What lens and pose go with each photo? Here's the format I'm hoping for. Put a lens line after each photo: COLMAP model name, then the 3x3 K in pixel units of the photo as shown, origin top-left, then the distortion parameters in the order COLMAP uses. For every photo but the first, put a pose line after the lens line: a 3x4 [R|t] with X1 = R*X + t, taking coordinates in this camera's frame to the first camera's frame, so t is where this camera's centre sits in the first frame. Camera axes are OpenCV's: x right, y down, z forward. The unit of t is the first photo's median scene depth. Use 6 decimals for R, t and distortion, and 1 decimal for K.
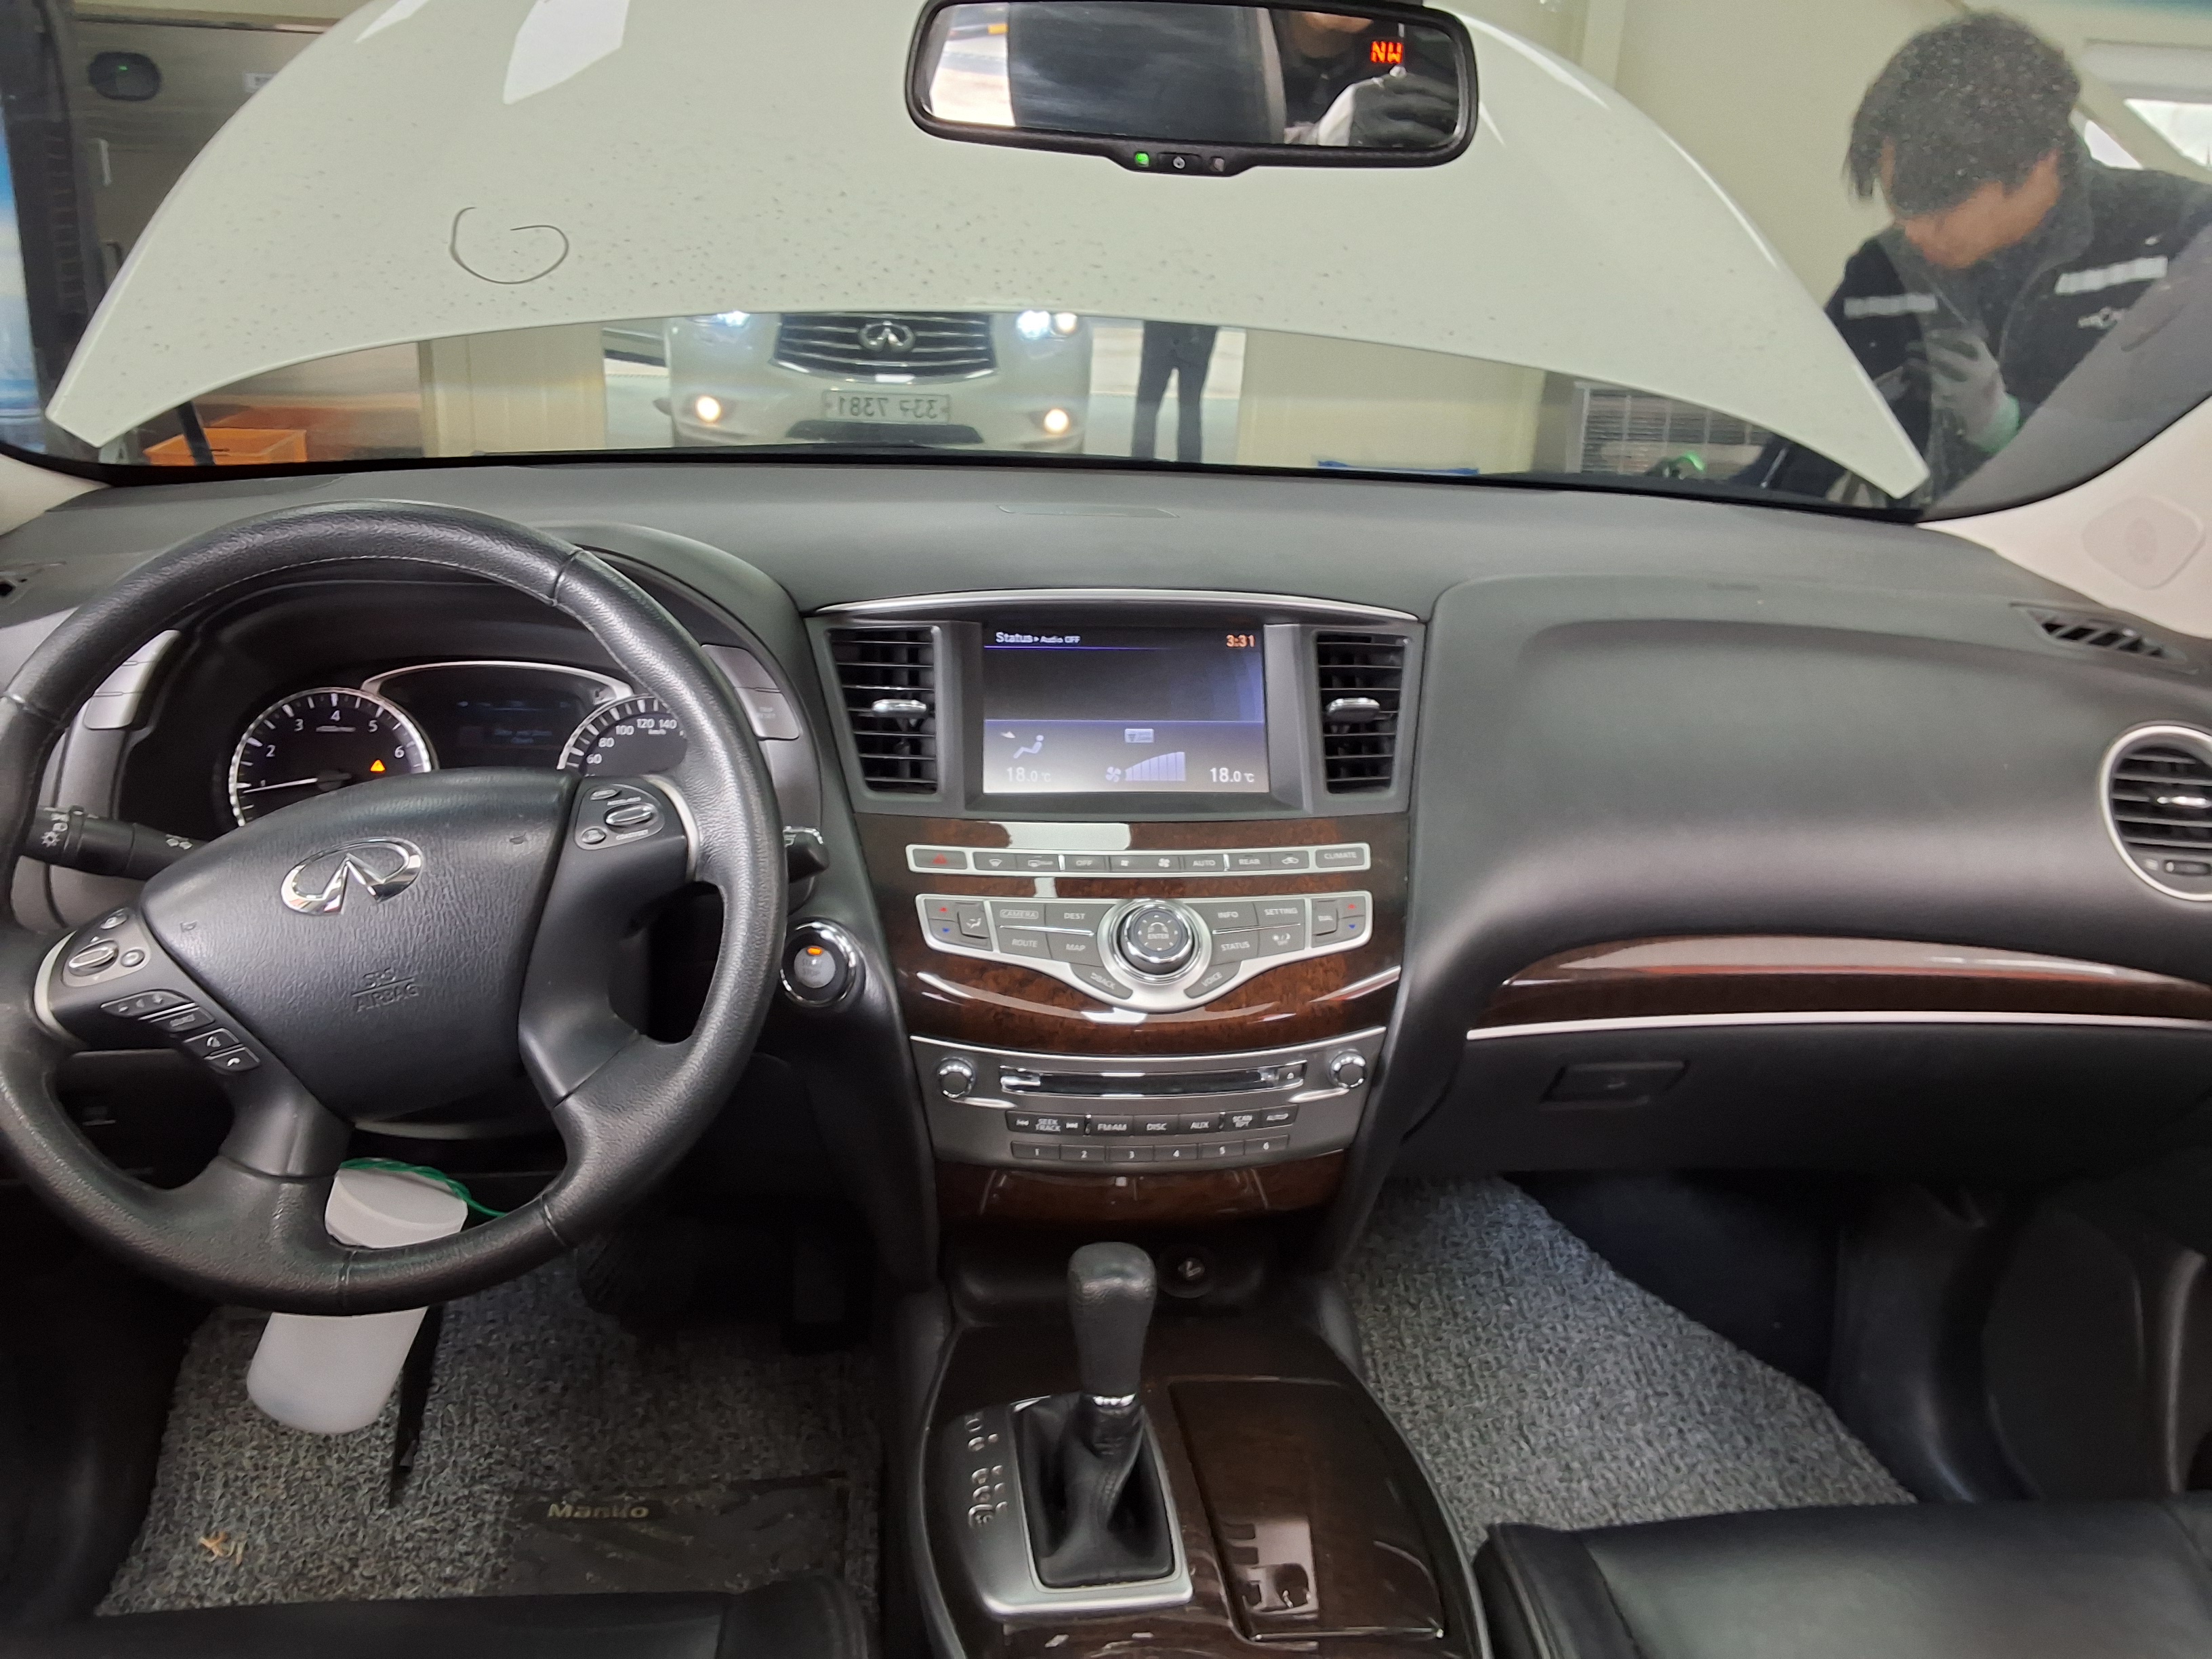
lens RADIAL K [[1835.4, 0, 1106.0], [0, 1835.4, 829.5], [0, 0, 1]] dist [0.115165, -0.224345]
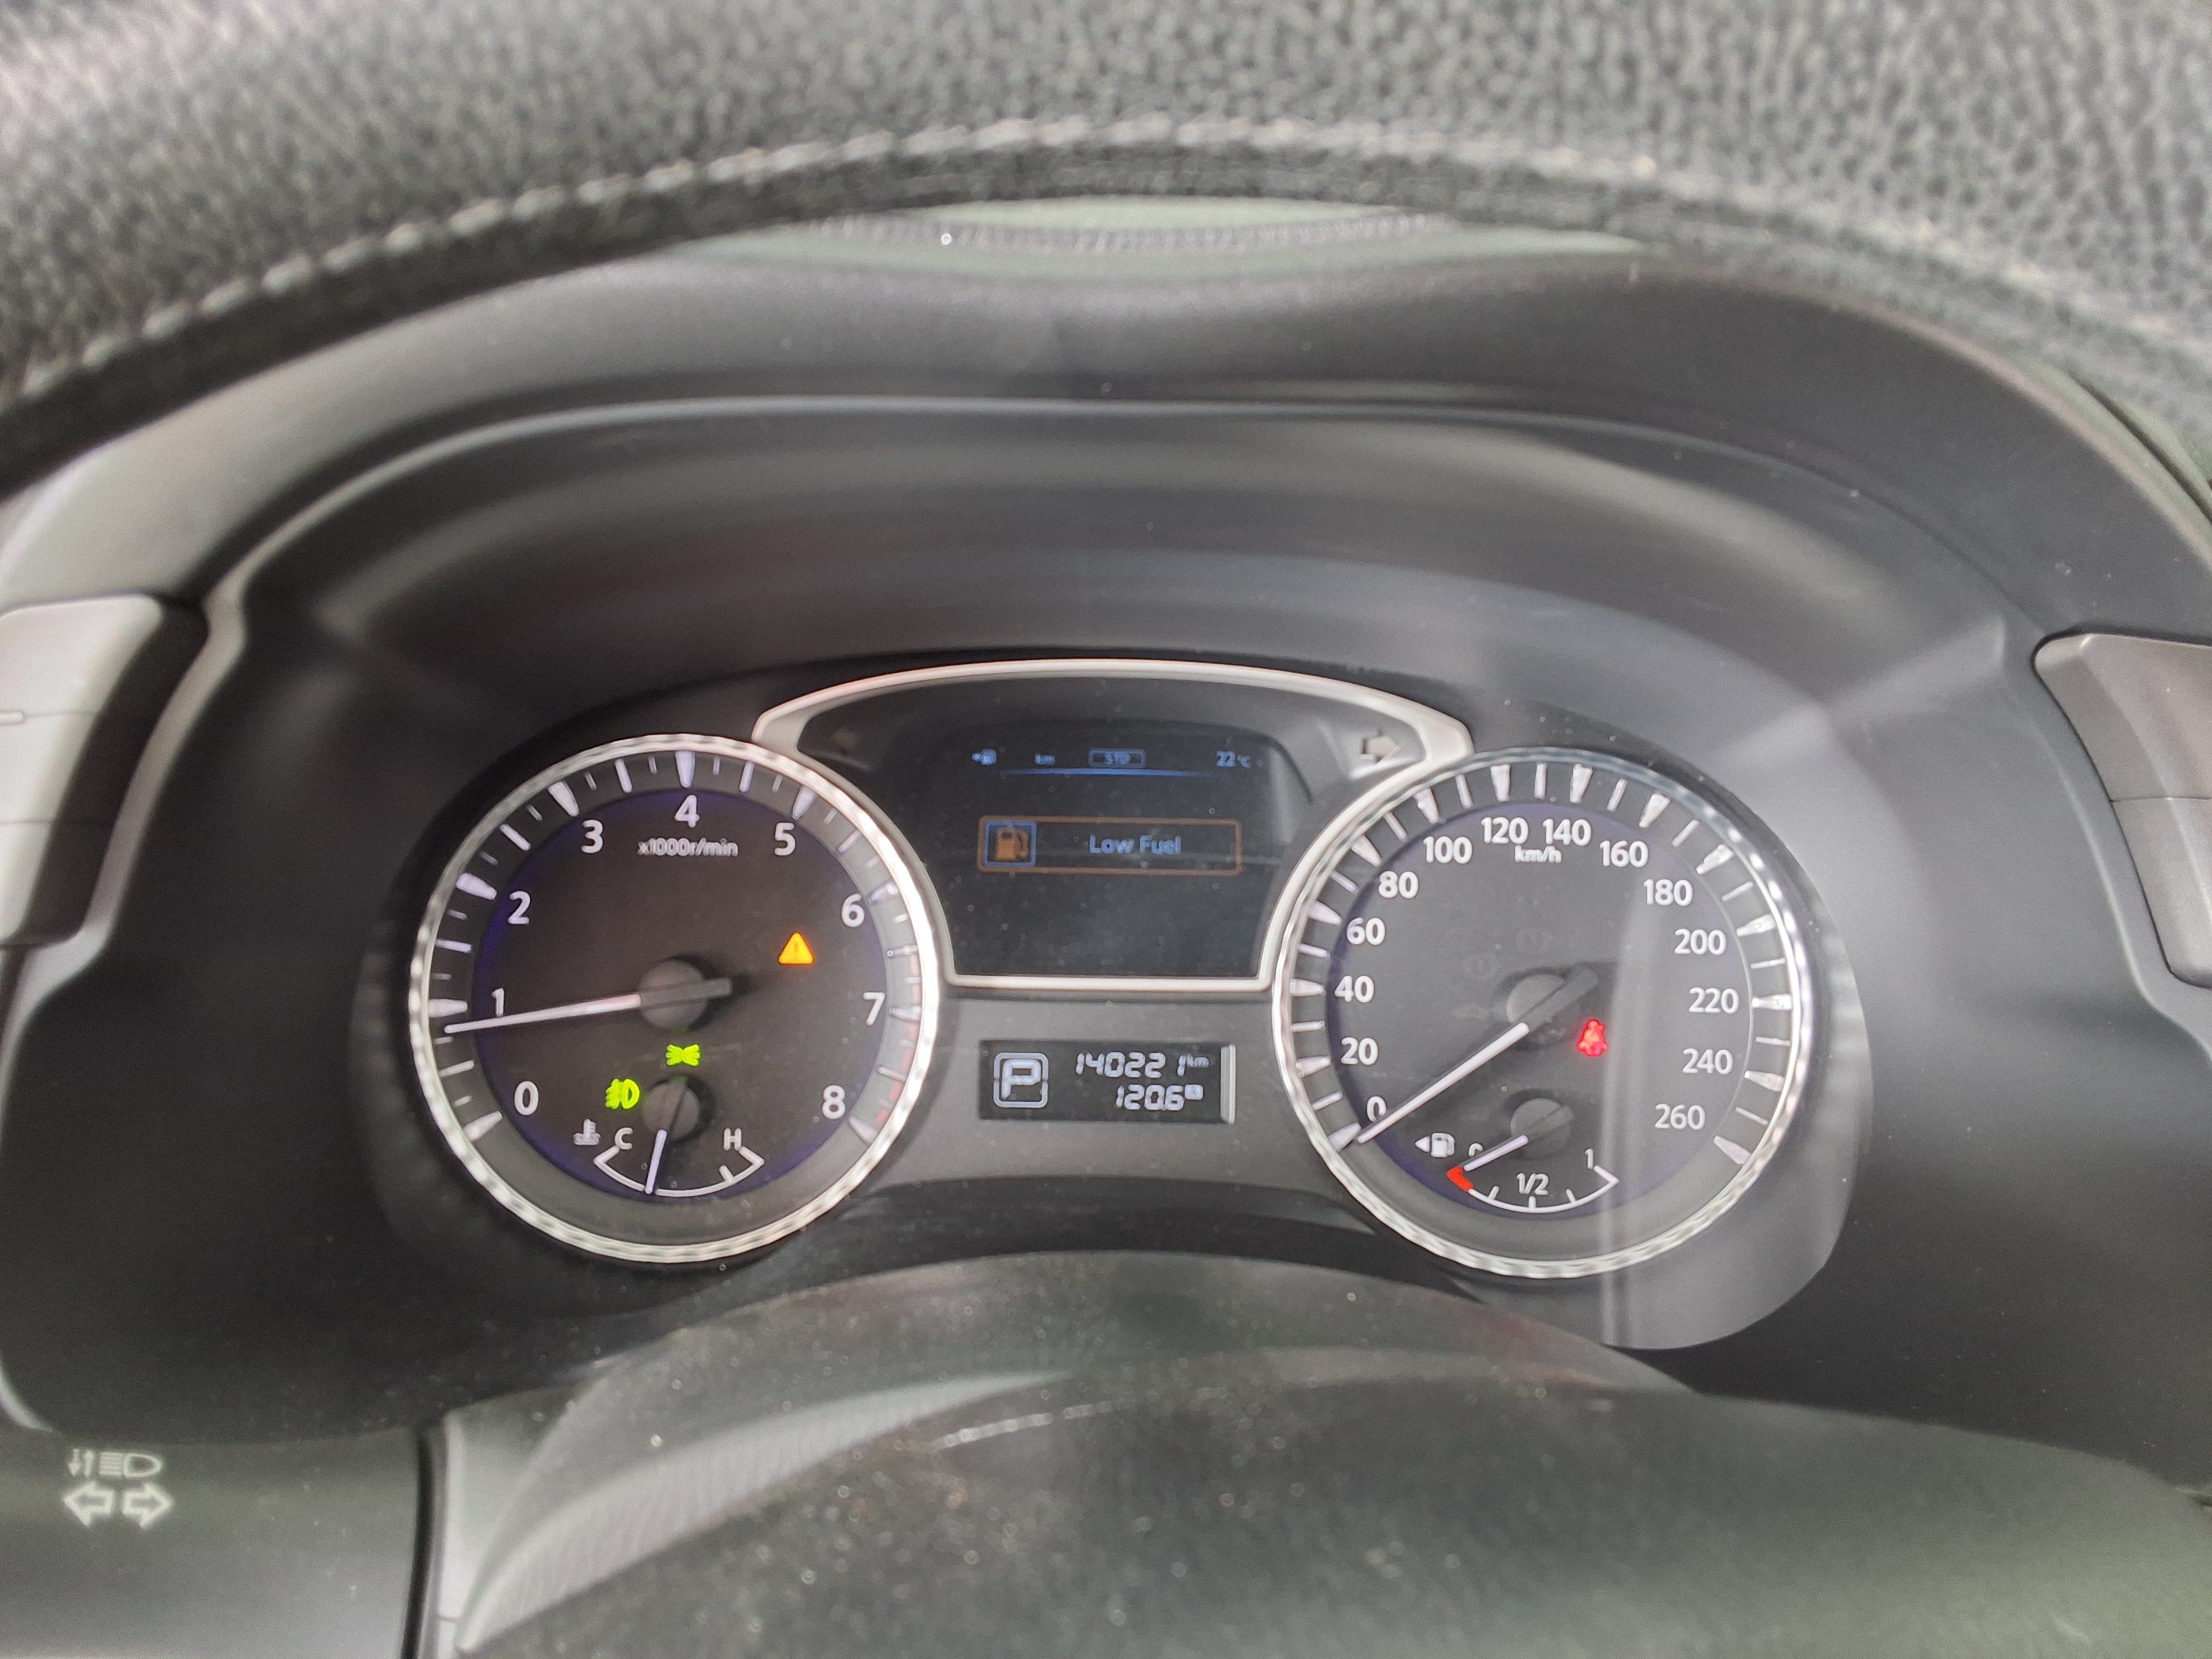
lens RADIAL K [[1854.3, 0, 1084.0], [0, 1854.3, 825.2], [0, 0, 1]] dist [0.164560, -0.241302]
pose [[0.987640, 0.014661, -0.156055, -0.278183], [-0.007343, 0.998851, 0.047362, -0.076256], [0.156570, -0.045630, 0.986612, 0.645467]]
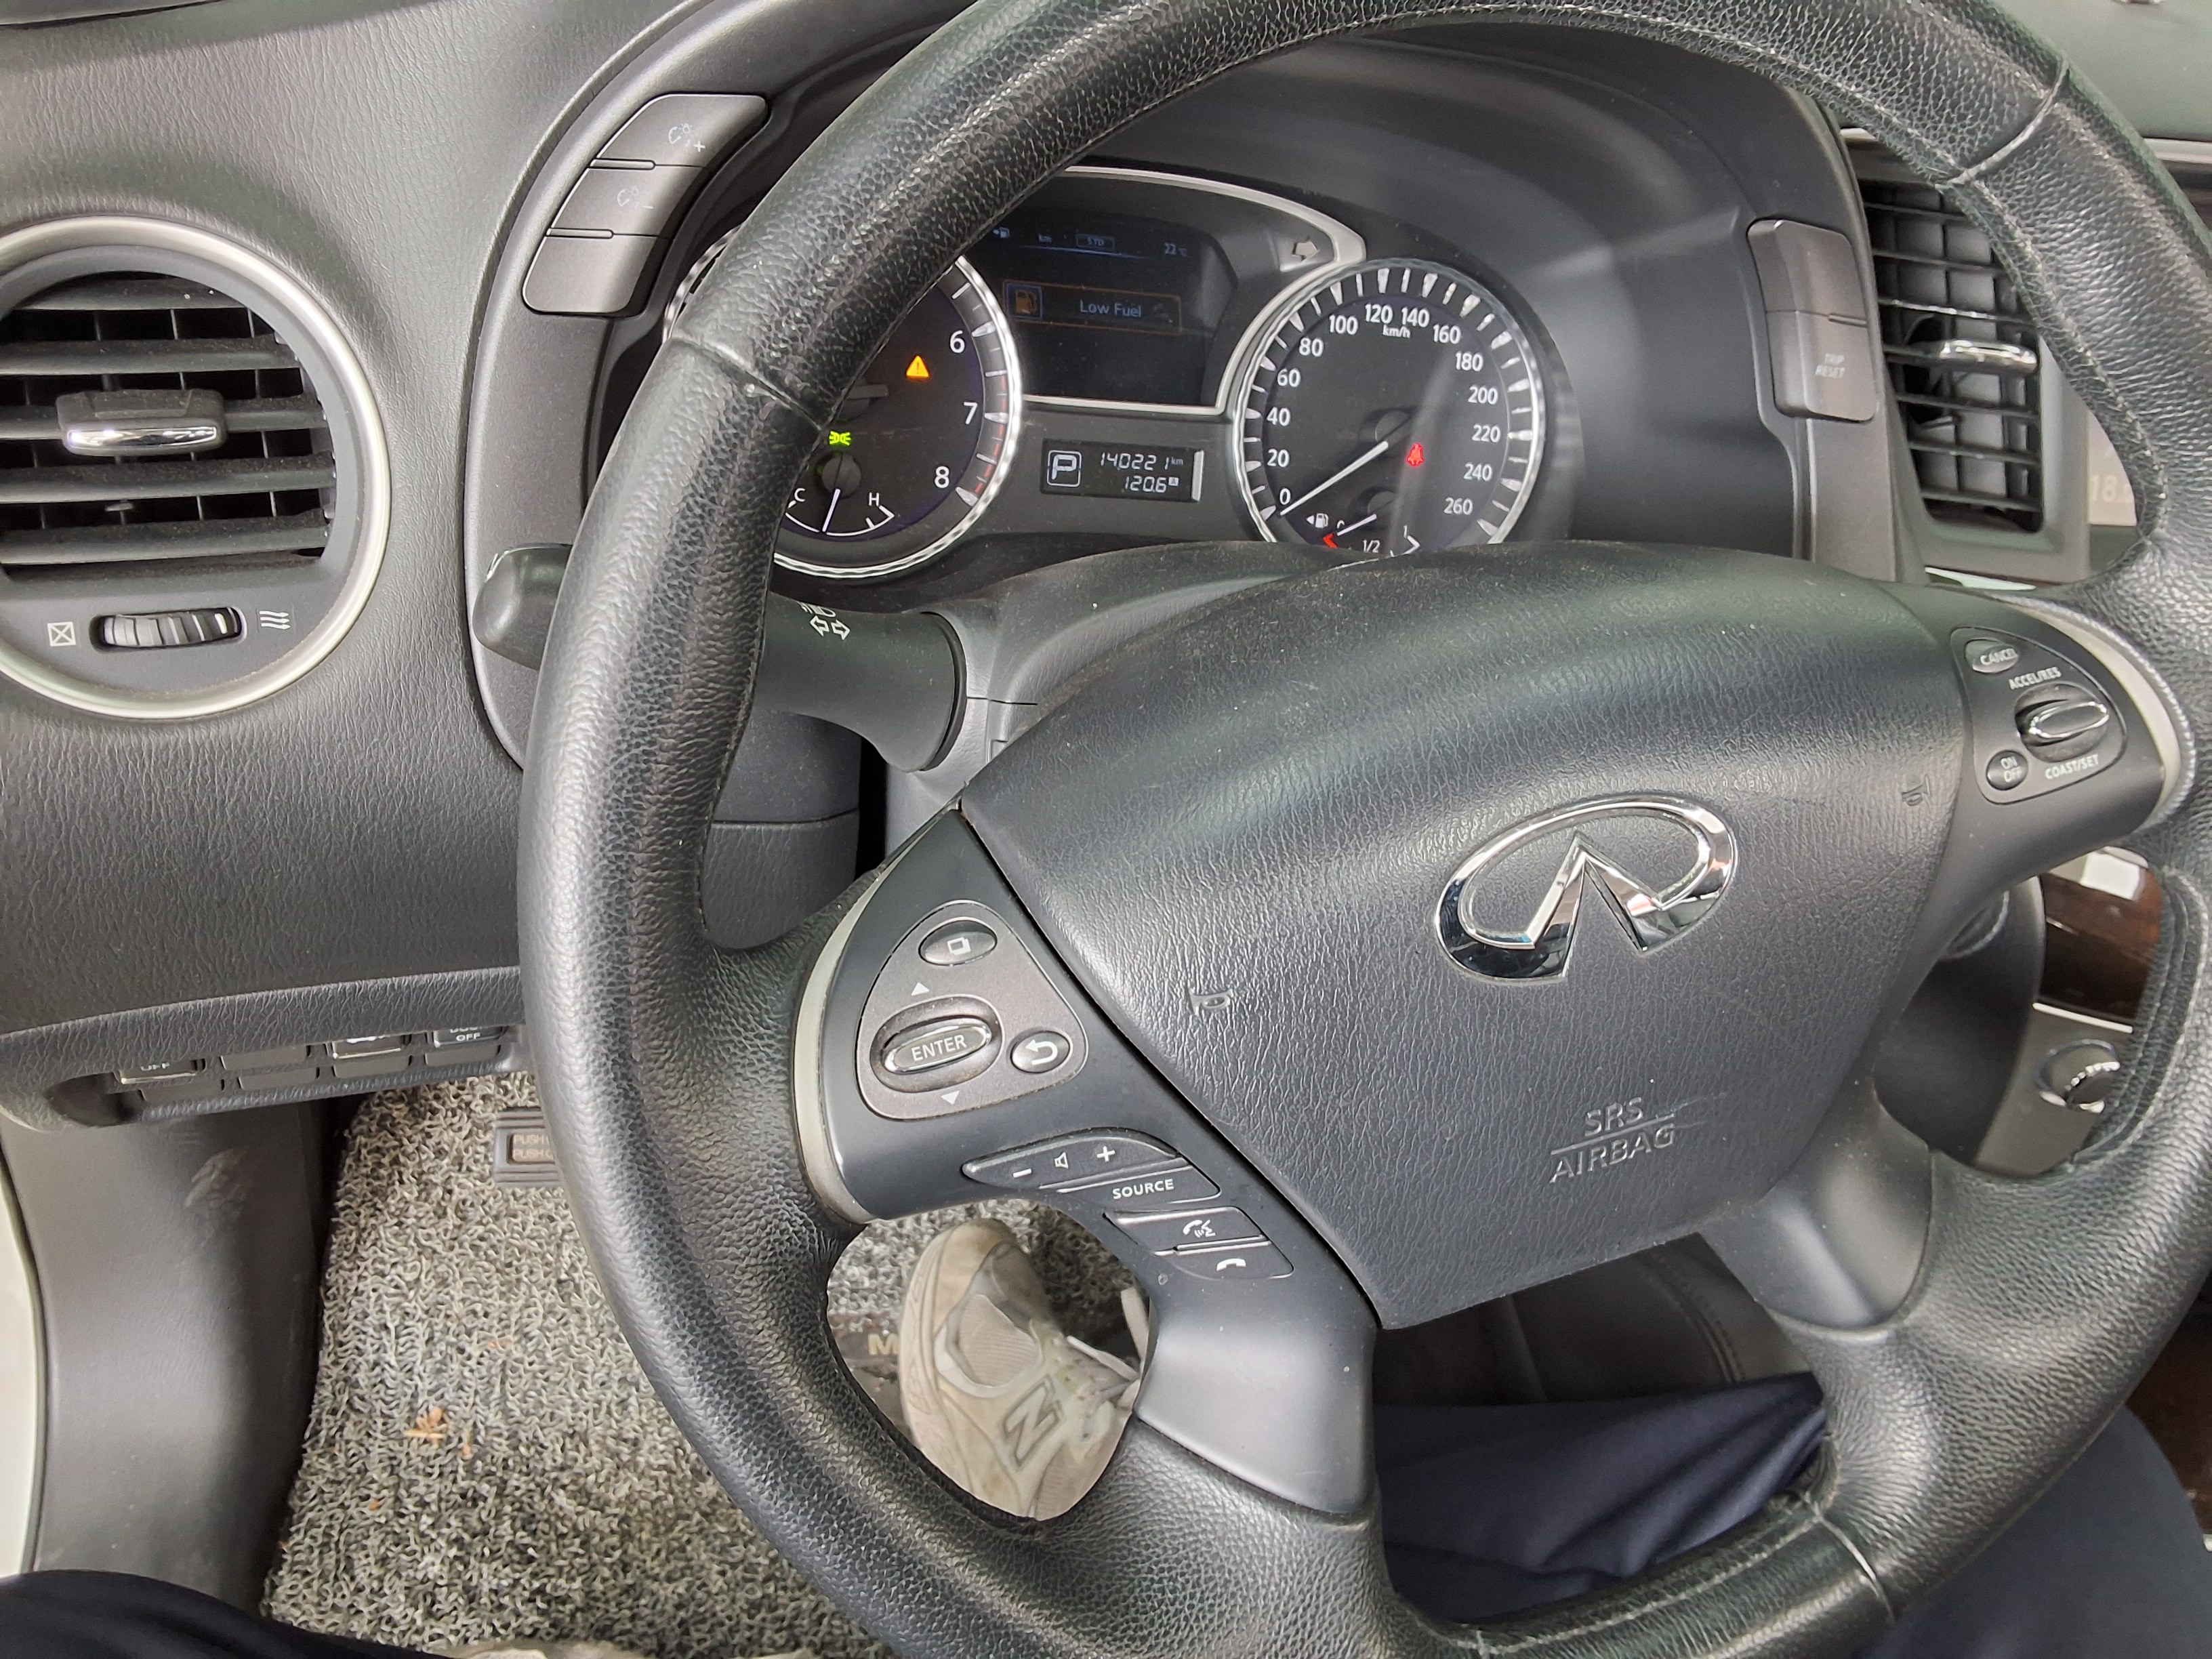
lens RADIAL K [[1870.1, 0, 1100.3], [0, 1870.1, 885.7], [0, 0, 1]] dist [0.115682, -0.234513]
pose [[0.989282, 0.041789, 0.139908, -0.408243], [-0.085154, 0.943477, 0.320313, -0.071024], [-0.118614, -0.328794, 0.936923, 0.443065]]
